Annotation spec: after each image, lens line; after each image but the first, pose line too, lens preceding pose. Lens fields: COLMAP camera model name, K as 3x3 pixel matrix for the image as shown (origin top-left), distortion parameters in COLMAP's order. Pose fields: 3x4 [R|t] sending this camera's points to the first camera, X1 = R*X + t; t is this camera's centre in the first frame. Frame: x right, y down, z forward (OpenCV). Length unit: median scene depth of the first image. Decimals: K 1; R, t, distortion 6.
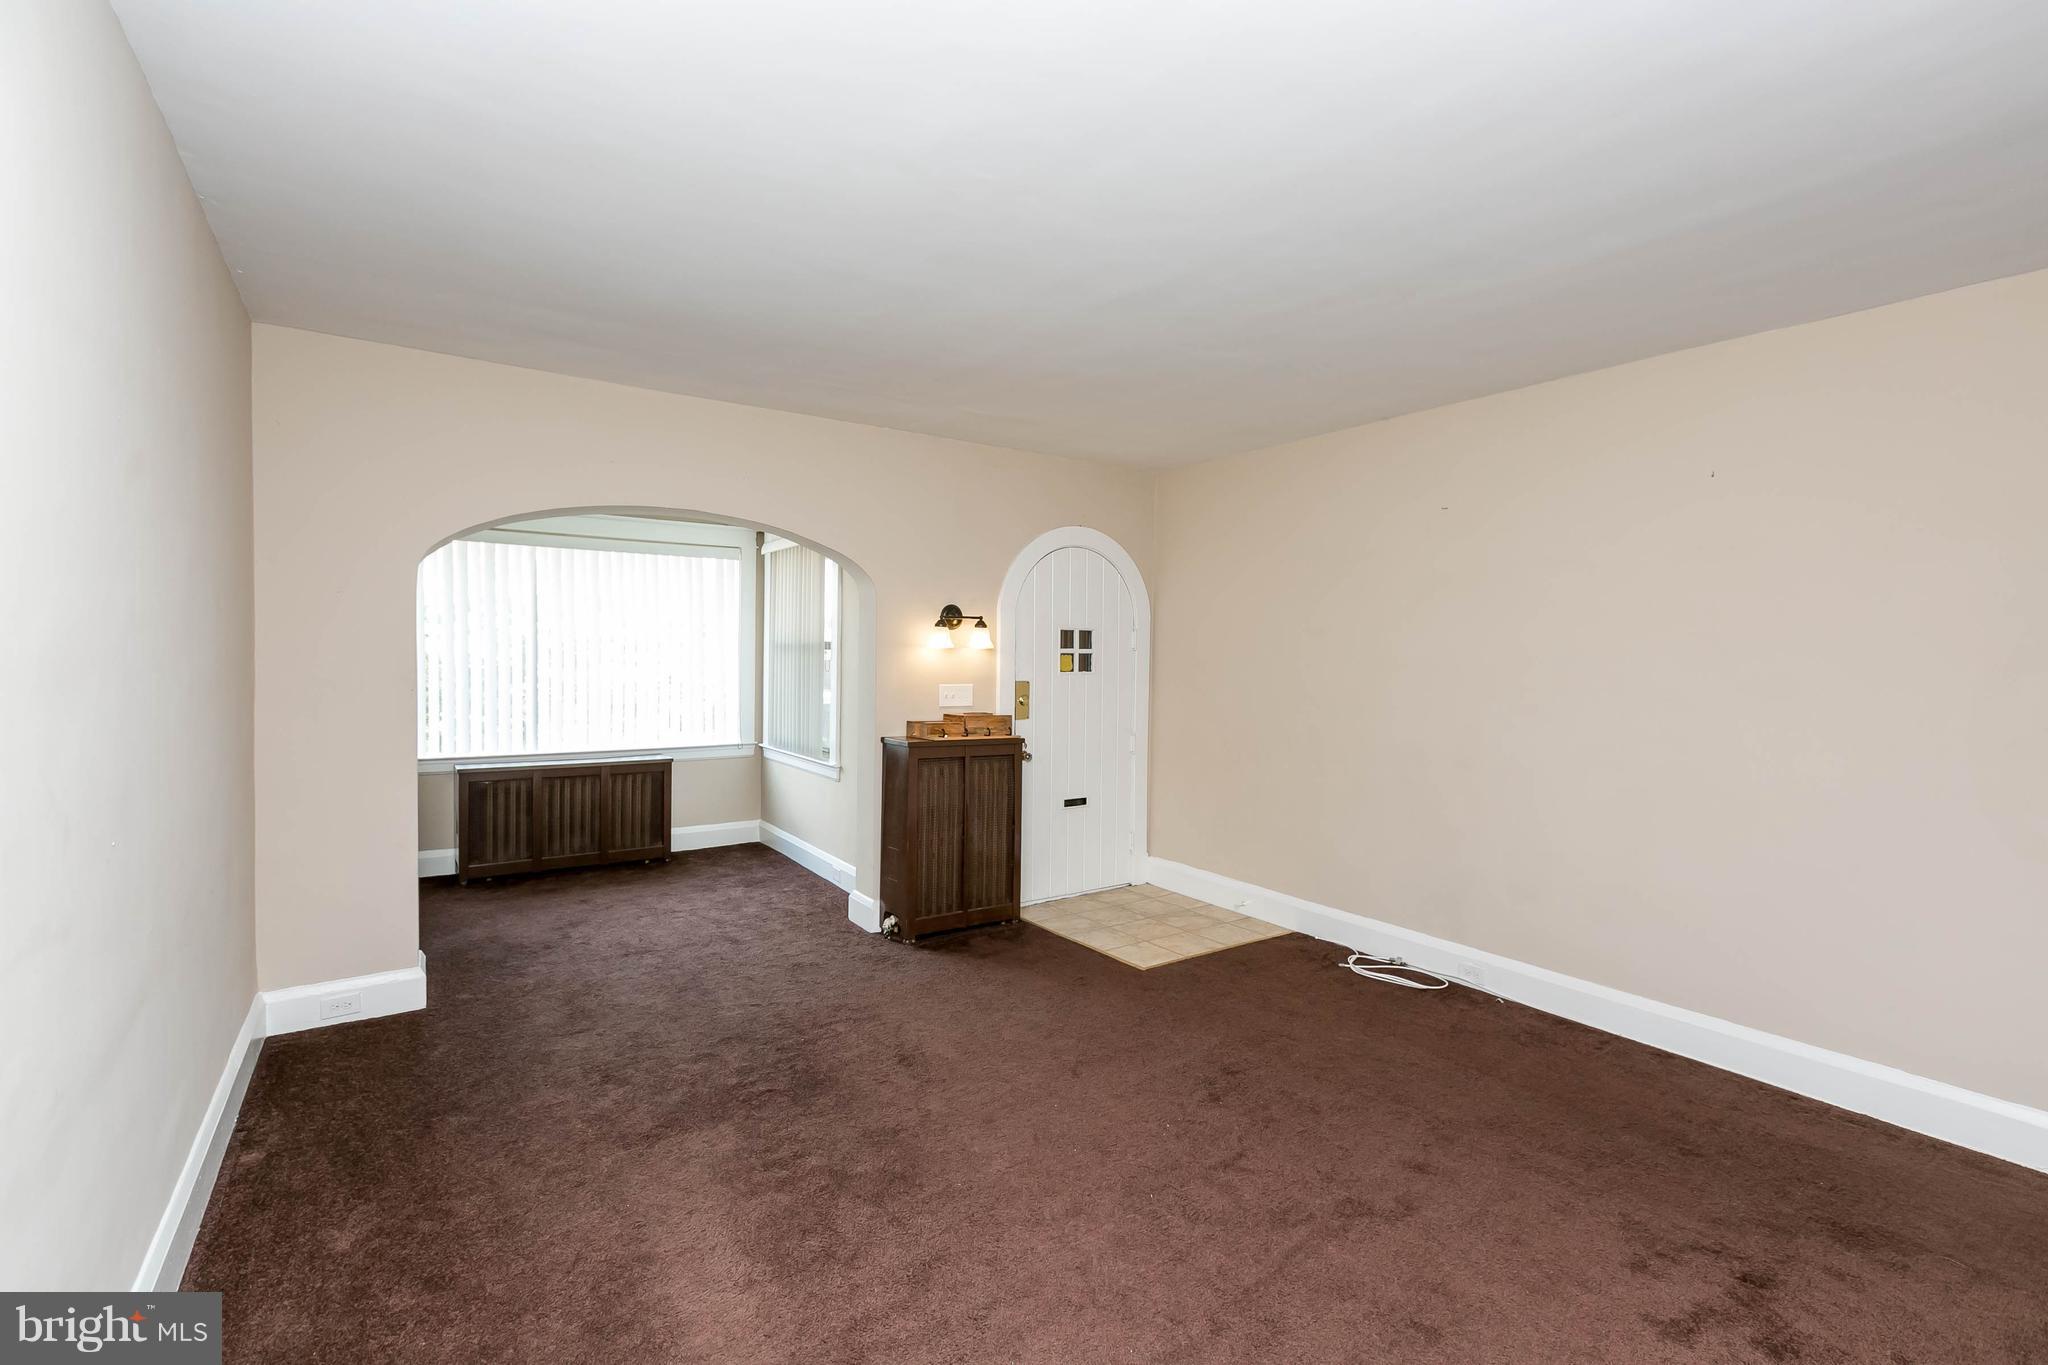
lens RADIAL K [[905.9, 0, 1028.1], [0, 905.9, 676.5], [0, 0, 1]] dist [0.000567, 0.000656]
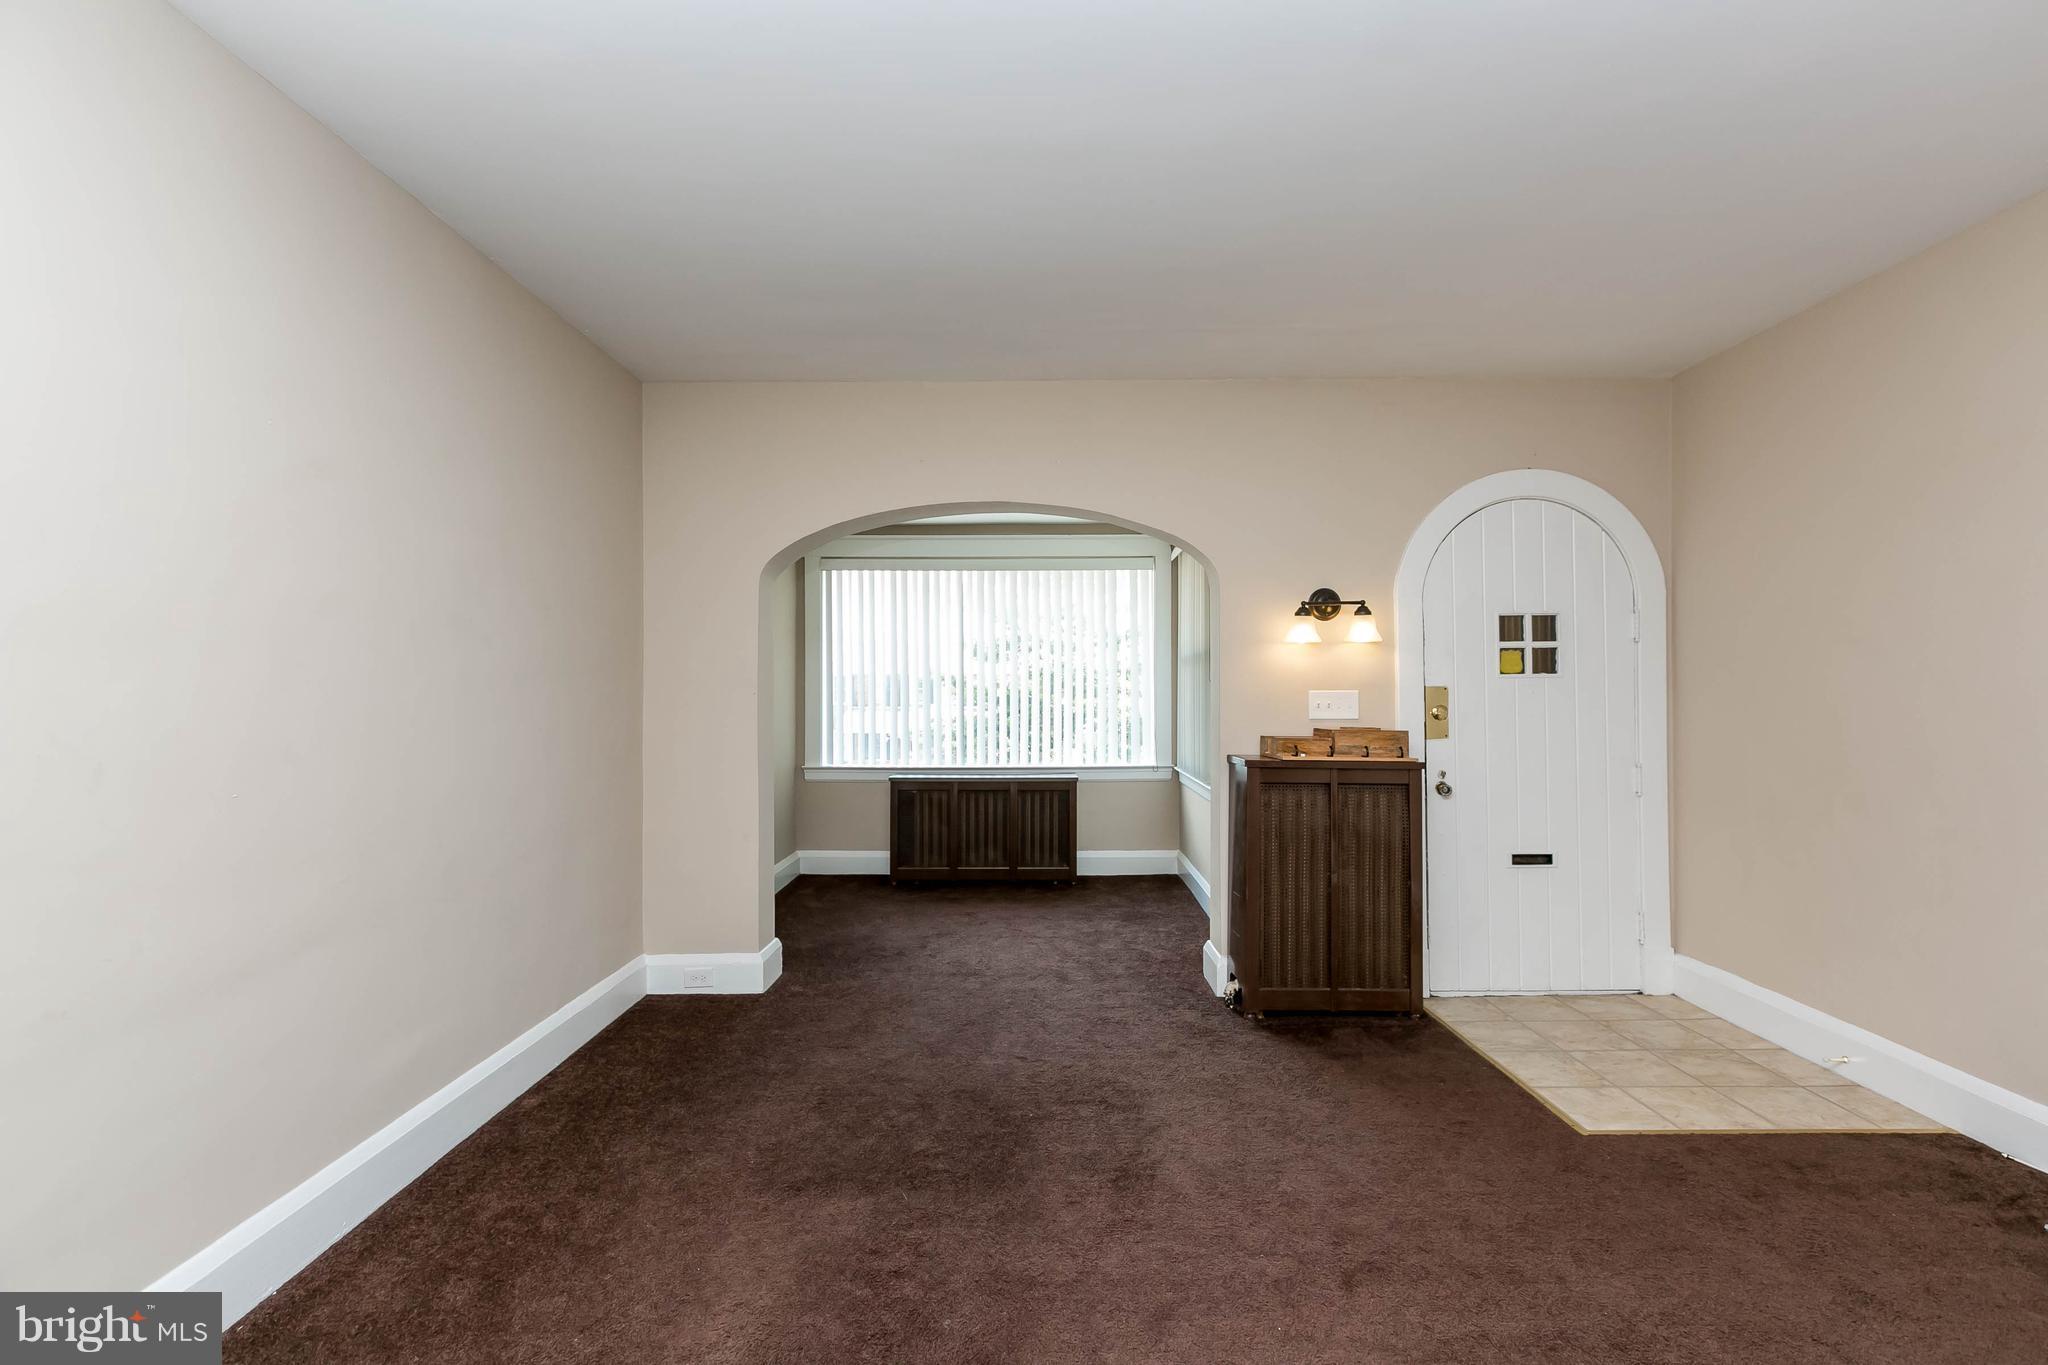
lens RADIAL K [[905.9, 0, 1028.1], [0, 905.9, 676.5], [0, 0, 1]] dist [0.000567, 0.000656]
pose [[0.822267, -0.023678, -0.568609, 0.148964], [-0.000674, 0.999093, -0.042579, 0.030295], [0.569101, 0.035394, 0.821505, 0.218721]]
